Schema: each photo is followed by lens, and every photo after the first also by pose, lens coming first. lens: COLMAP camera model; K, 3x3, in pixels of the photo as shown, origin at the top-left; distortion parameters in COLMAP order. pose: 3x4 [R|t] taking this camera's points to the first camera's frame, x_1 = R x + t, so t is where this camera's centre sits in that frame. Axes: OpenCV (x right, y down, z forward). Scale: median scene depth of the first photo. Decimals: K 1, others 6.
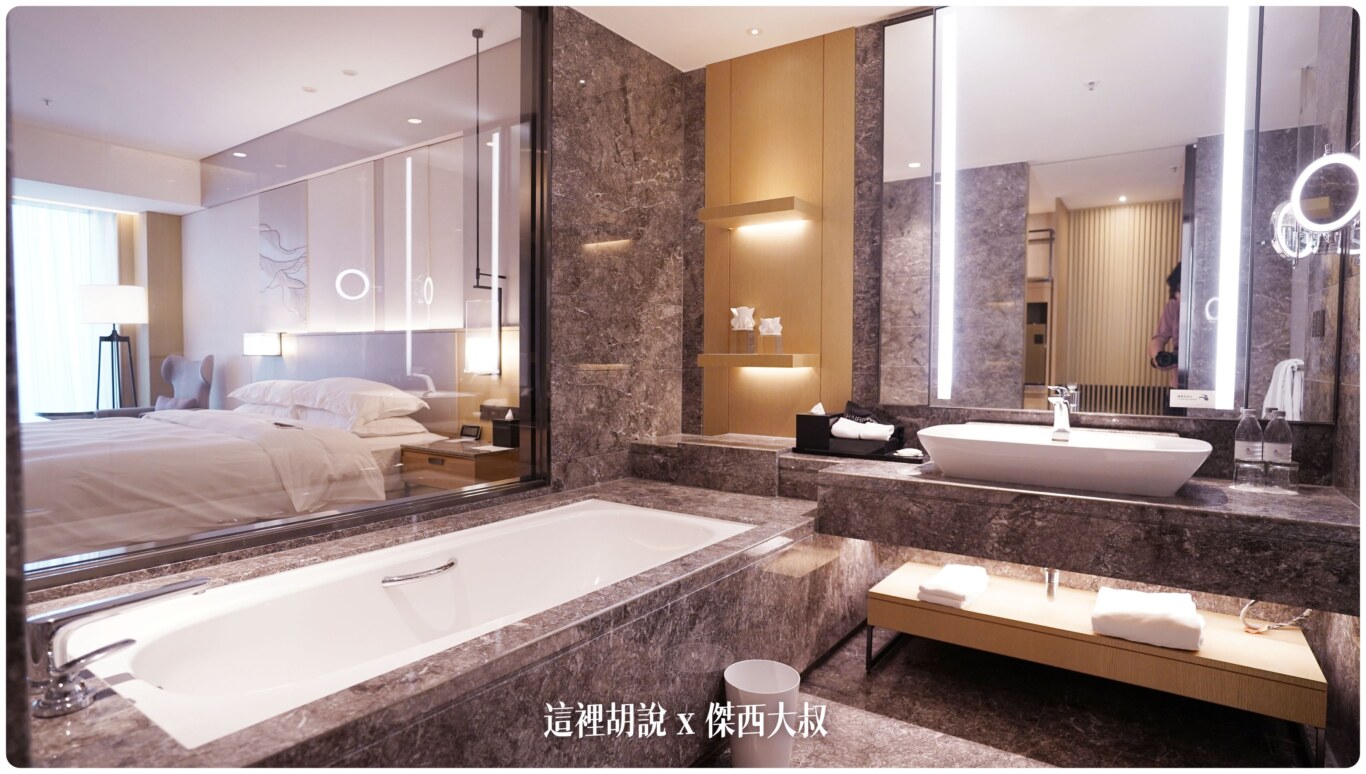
lens RADIAL K [[722.6, 0, 671.6], [0, 722.6, 380.8], [0, 0, 1]] dist [-0.044365, 0.024314]
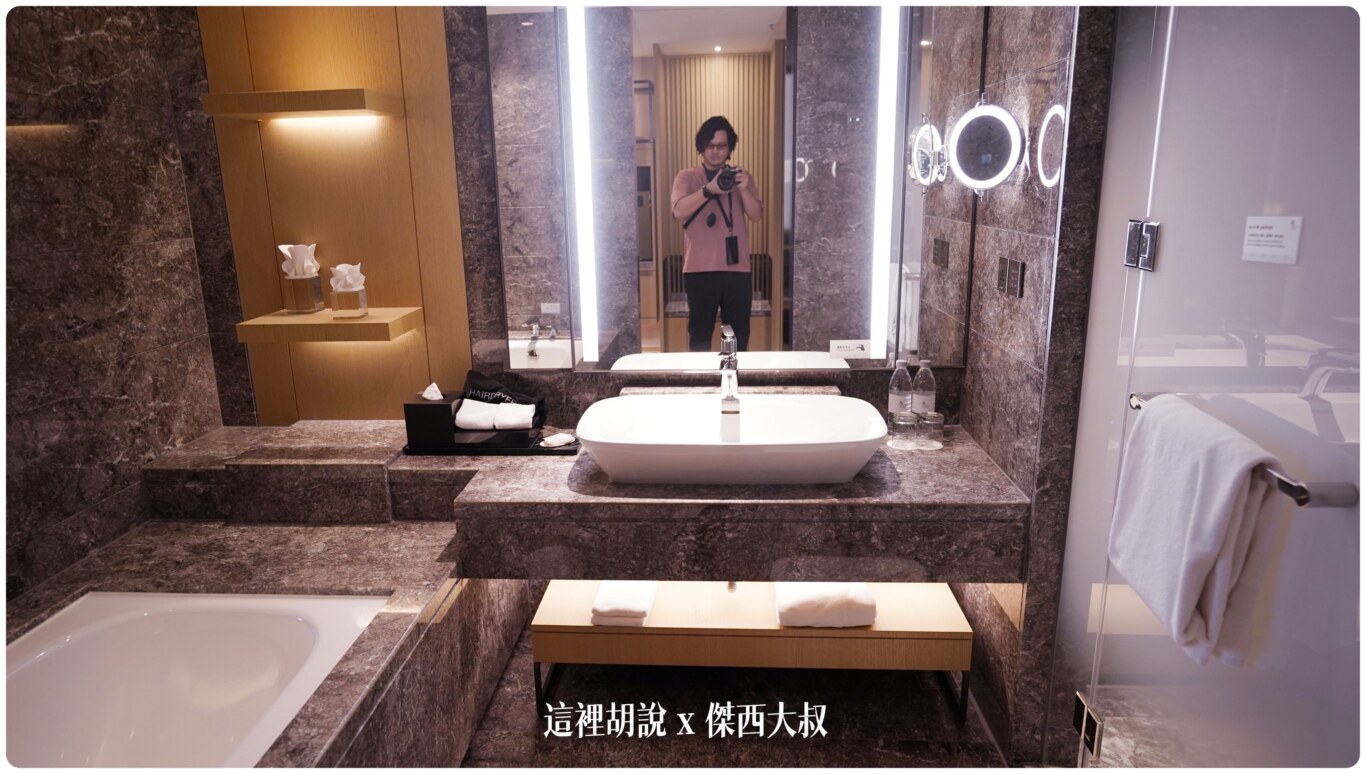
lens RADIAL K [[825.7, 0, 680.7], [0, 825.7, 385.1], [0, 0, 1]] dist [-0.035961, 0.030644]
pose [[0.849108, -0.152718, 0.505661, -0.005479], [0.046671, 0.975240, 0.216169, -0.131926], [-0.526153, -0.159951, 0.835212, 0.159889]]
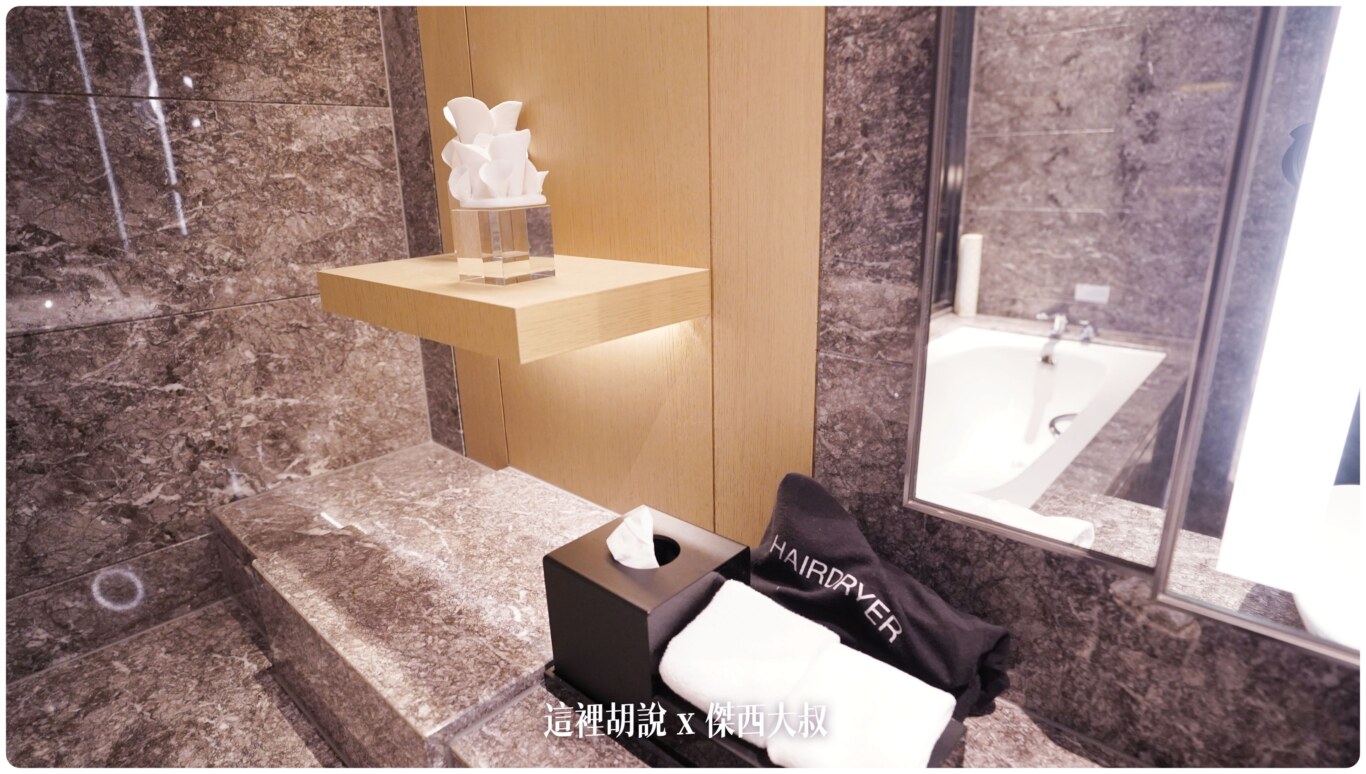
lens RADIAL K [[722.6, 0, 671.2], [0, 722.6, 380.0], [0, 0, 1]] dist [-0.044365, 0.024314]
pose [[0.990617, 0.006504, -0.136513, 0.236797], [0.027442, 0.969057, 0.245306, -0.065063], [0.133884, -0.246750, 0.959786, 0.757363]]
